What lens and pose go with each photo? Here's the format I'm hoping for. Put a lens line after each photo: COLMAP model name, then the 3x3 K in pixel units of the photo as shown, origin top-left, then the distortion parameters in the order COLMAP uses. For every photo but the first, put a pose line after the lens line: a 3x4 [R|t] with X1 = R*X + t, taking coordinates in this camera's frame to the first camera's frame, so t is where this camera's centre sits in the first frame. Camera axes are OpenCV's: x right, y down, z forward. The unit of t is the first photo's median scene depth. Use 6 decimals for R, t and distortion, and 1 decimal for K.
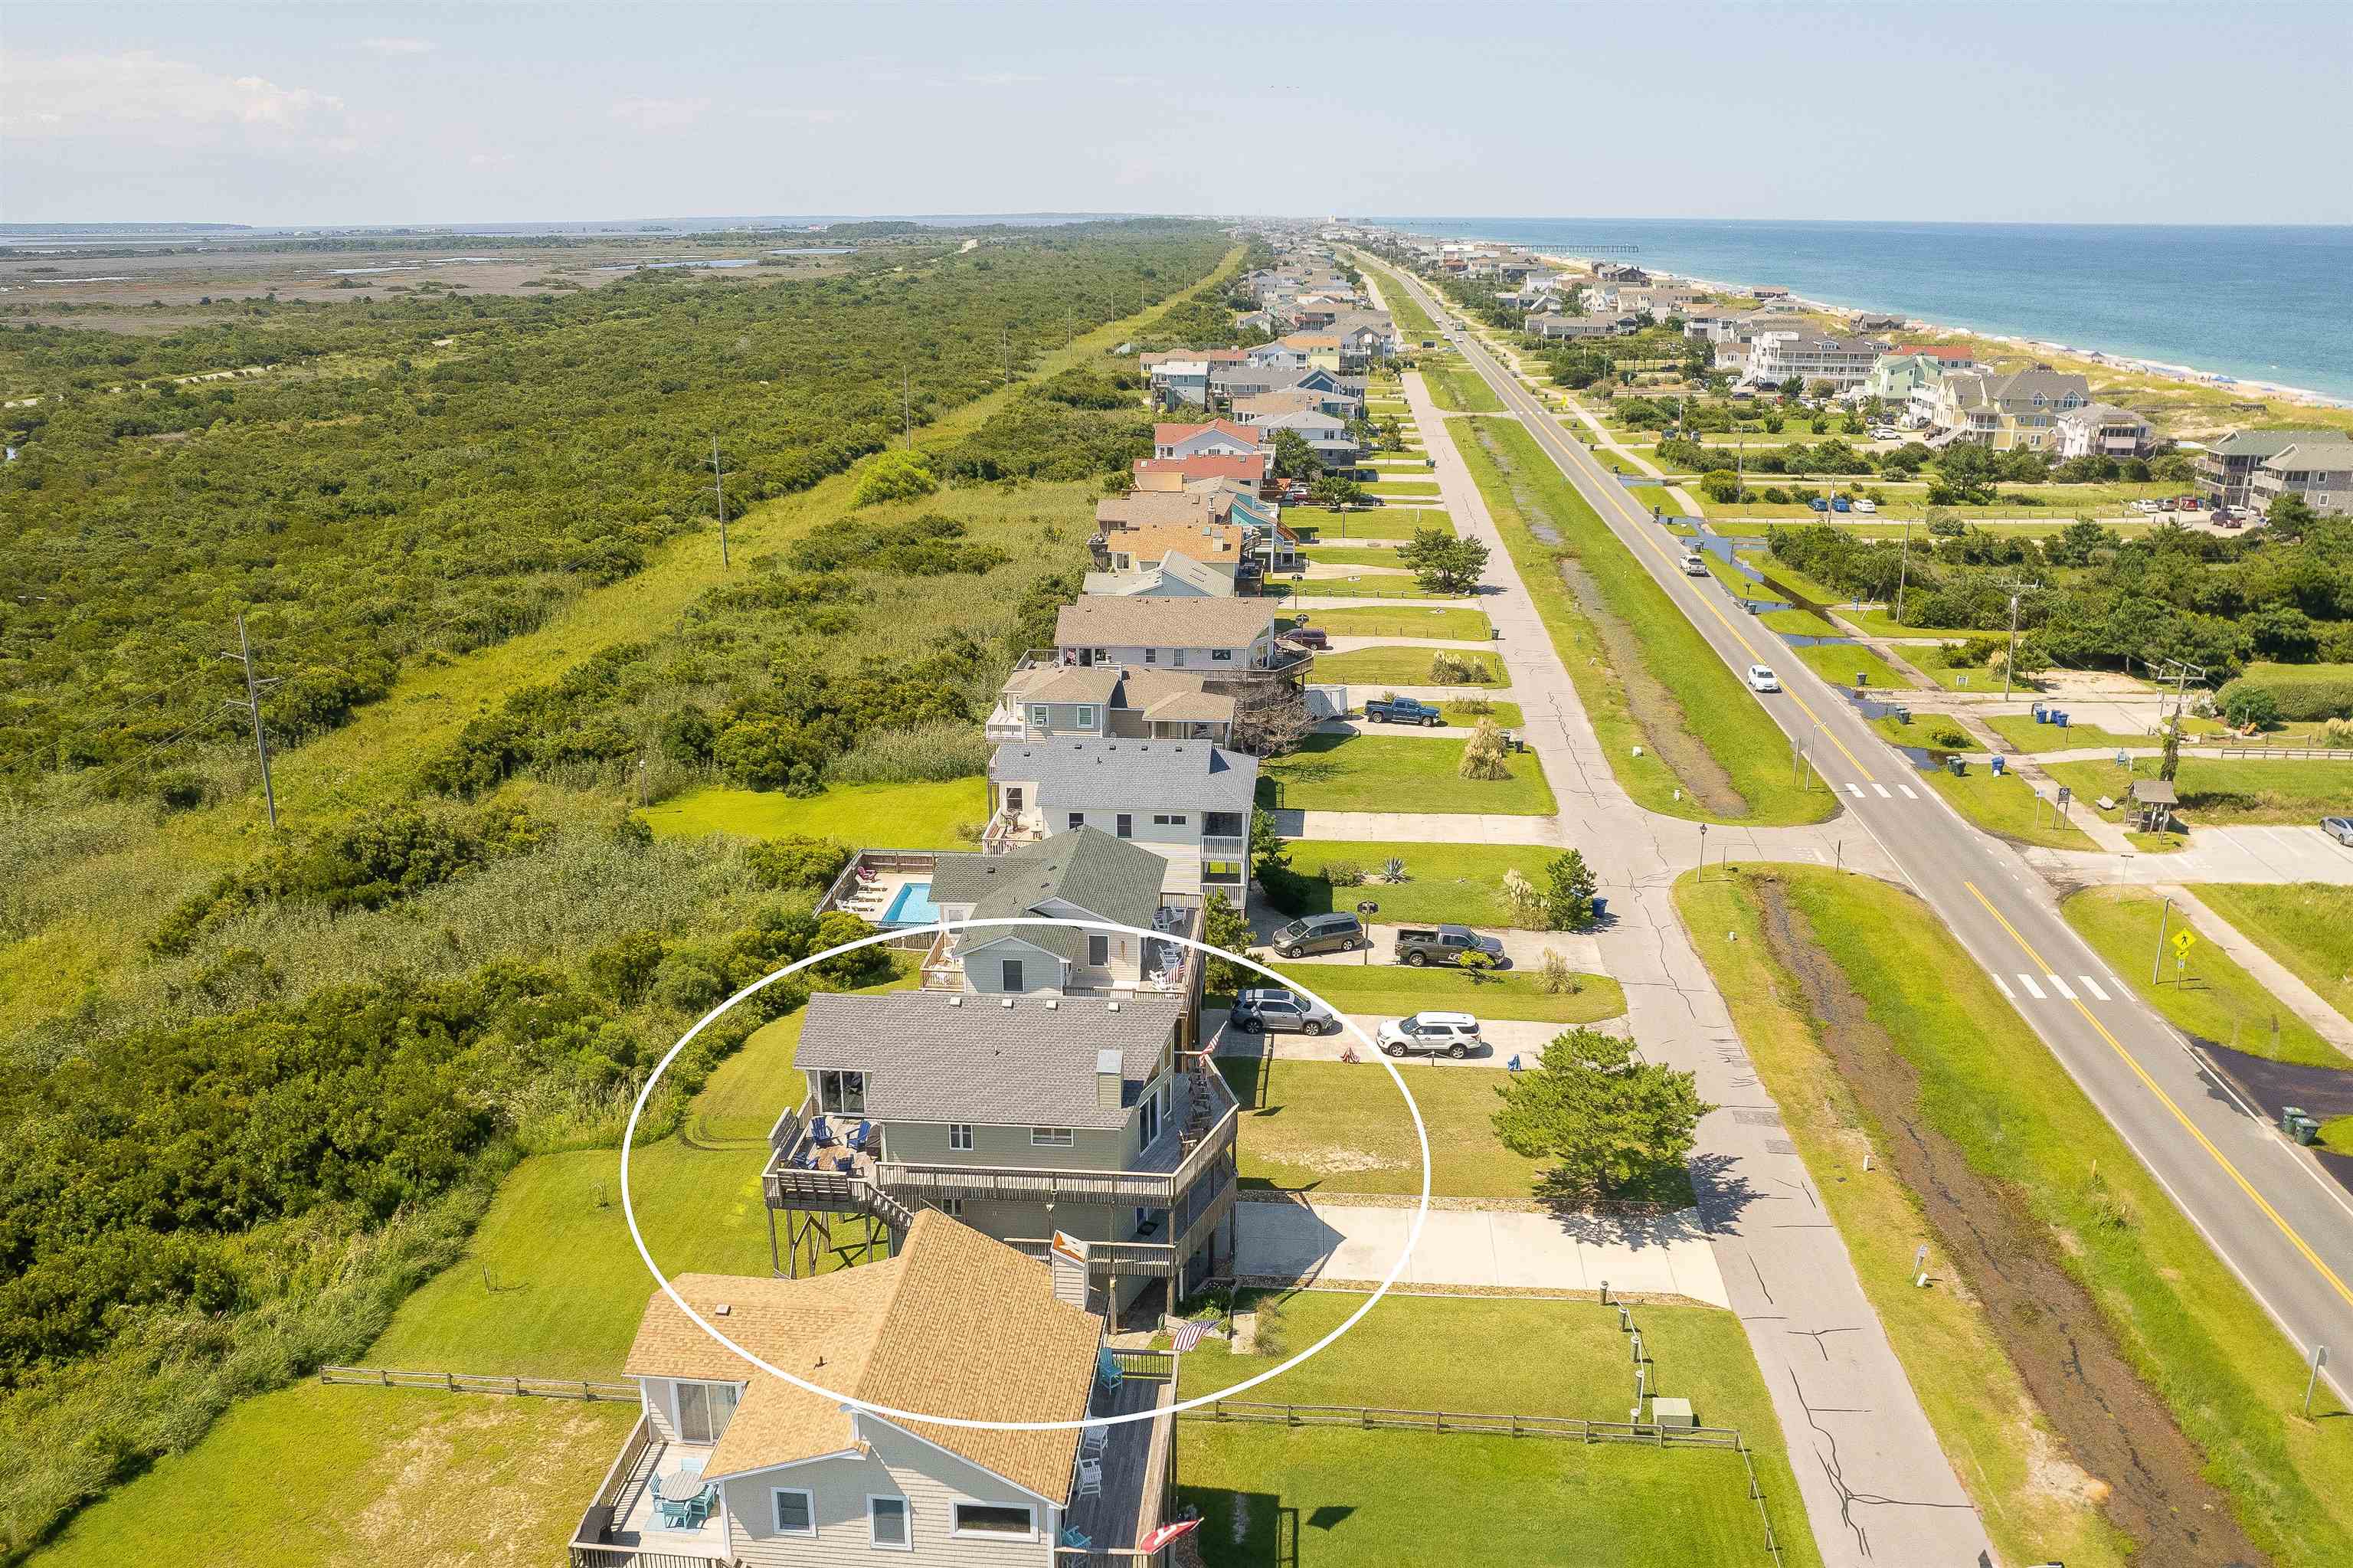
lens RADIAL K [[1846.4, 0, 1172.6], [0, 1846.4, 779.1], [0, 0, 1]] dist [-0.070628, 0.058515]
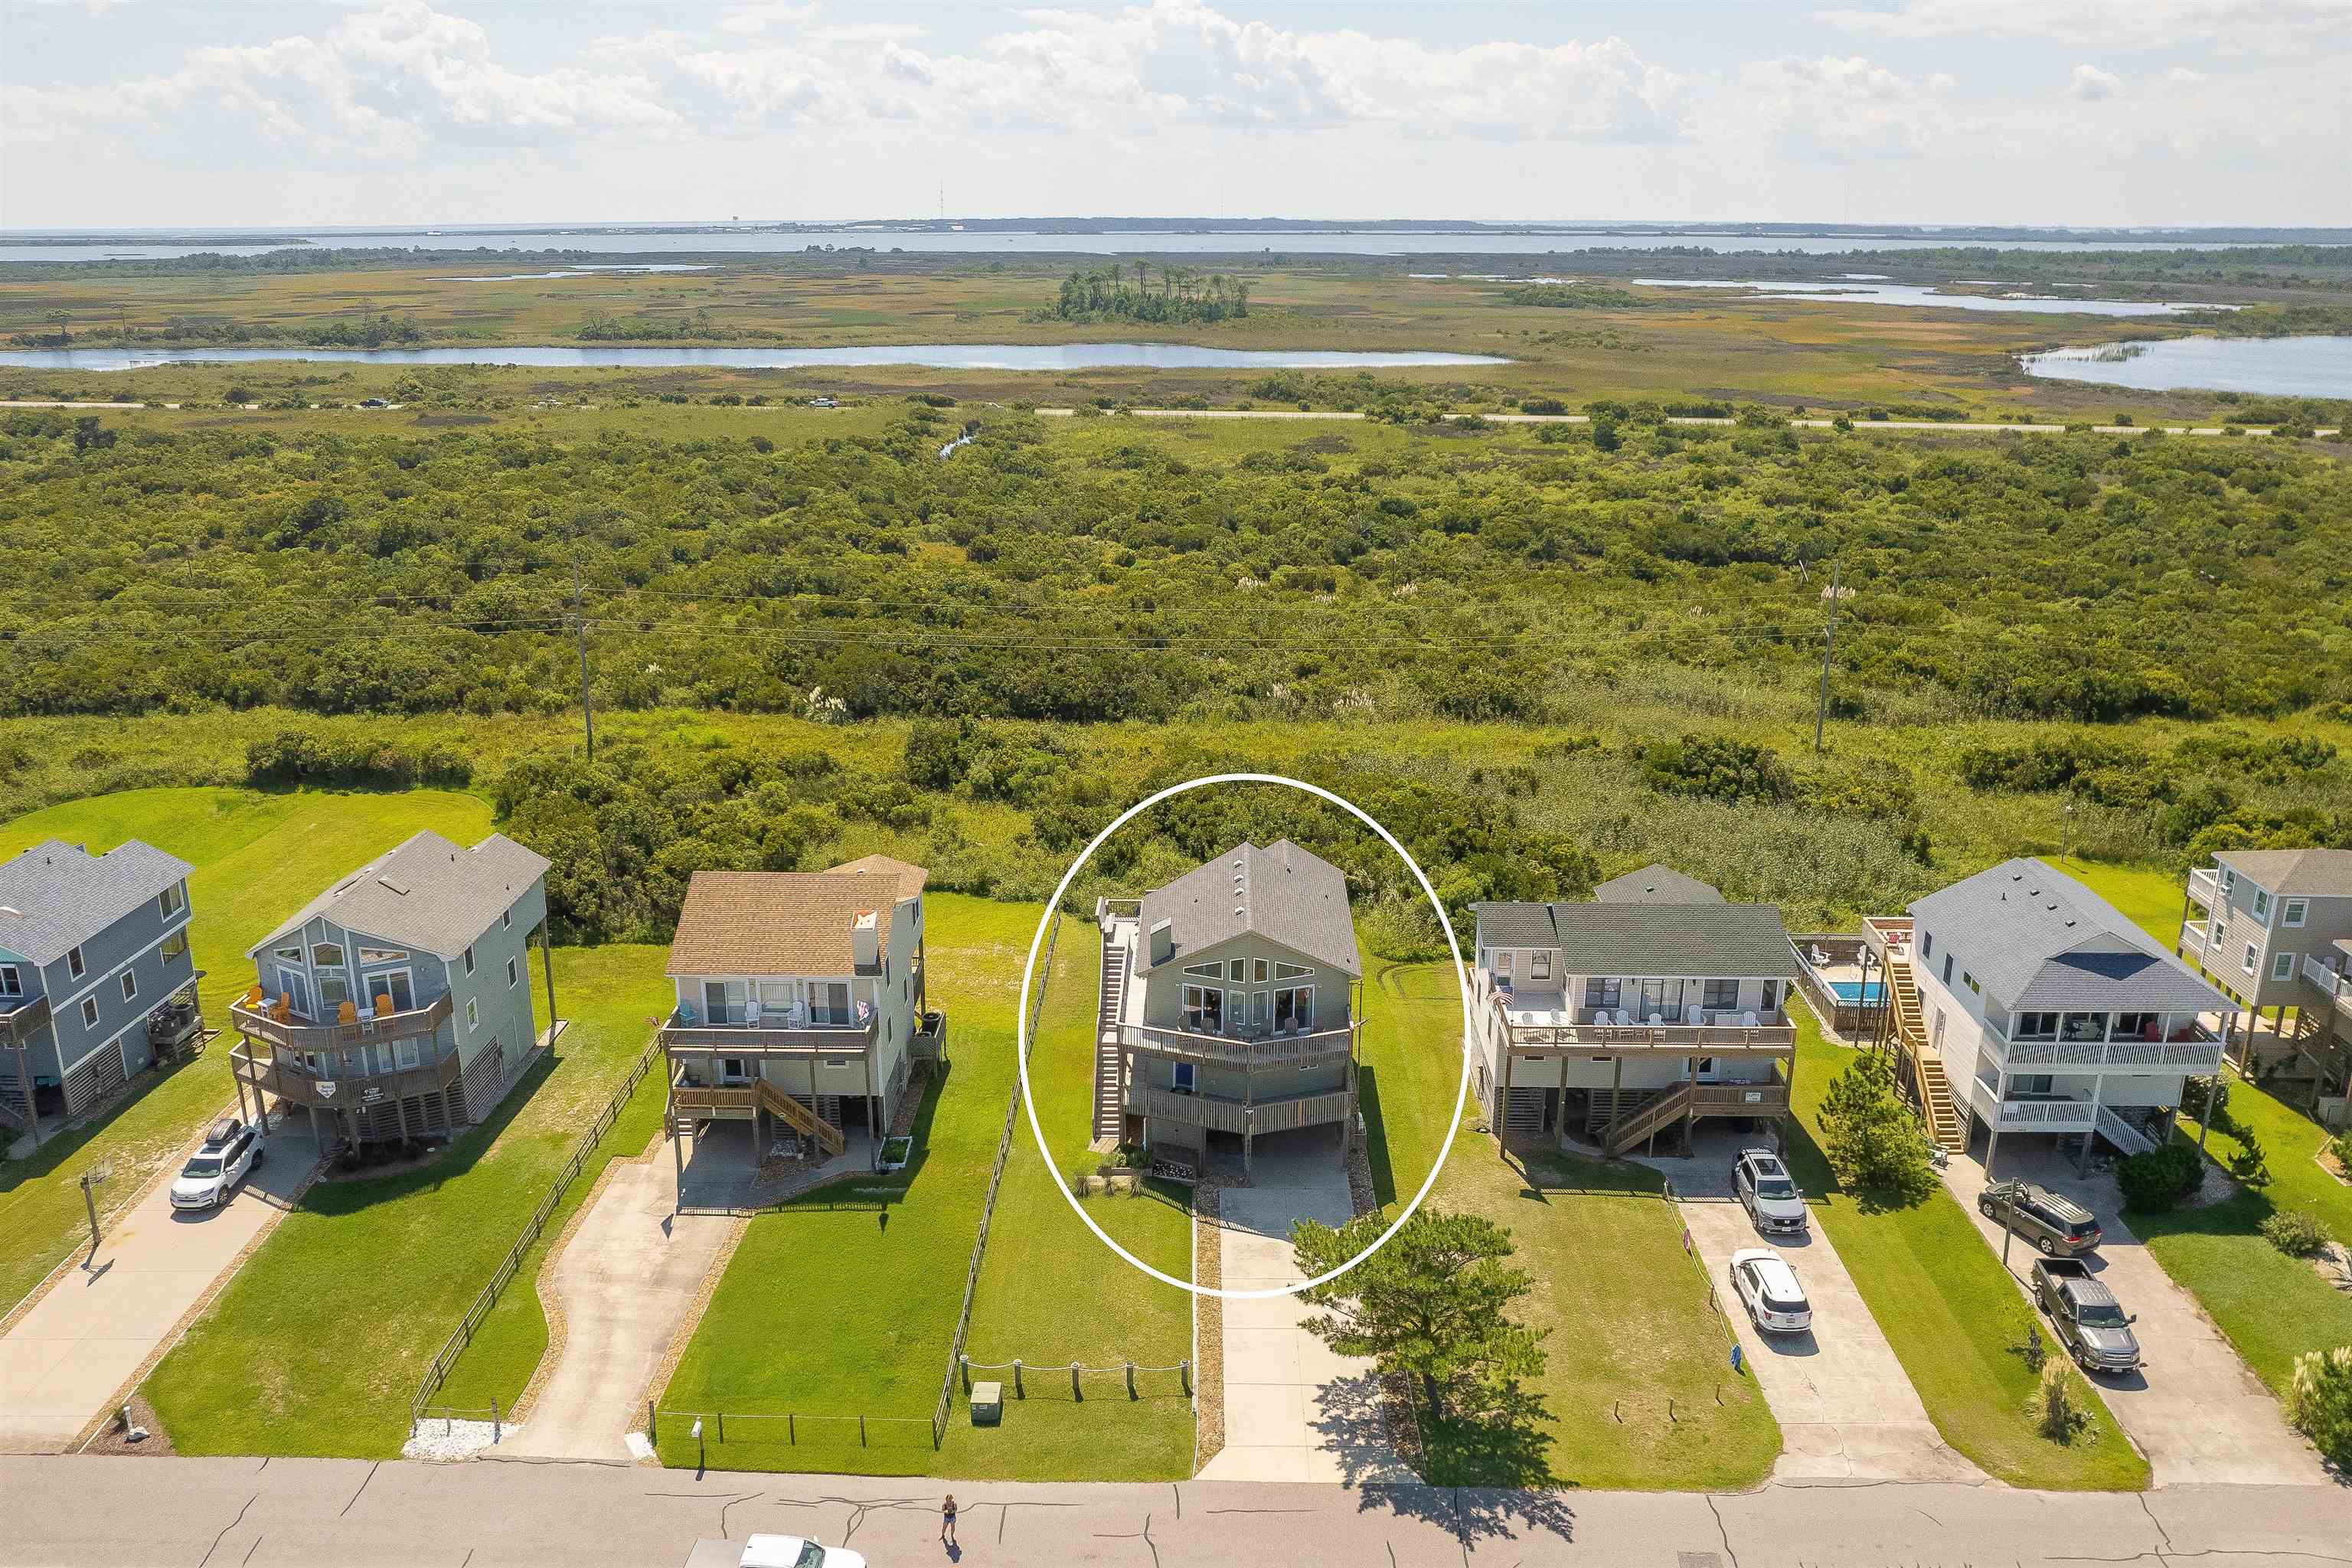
lens RADIAL K [[1845.5, 0, 1172.1], [0, 1845.5, 779.1], [0, 0, 1]] dist [-0.070628, 0.058515]
pose [[0.060737, 0.296873, -0.952983, 0.520047], [-0.297137, 0.916839, 0.266676, -0.123196], [0.952901, 0.266969, 0.143898, 0.388505]]
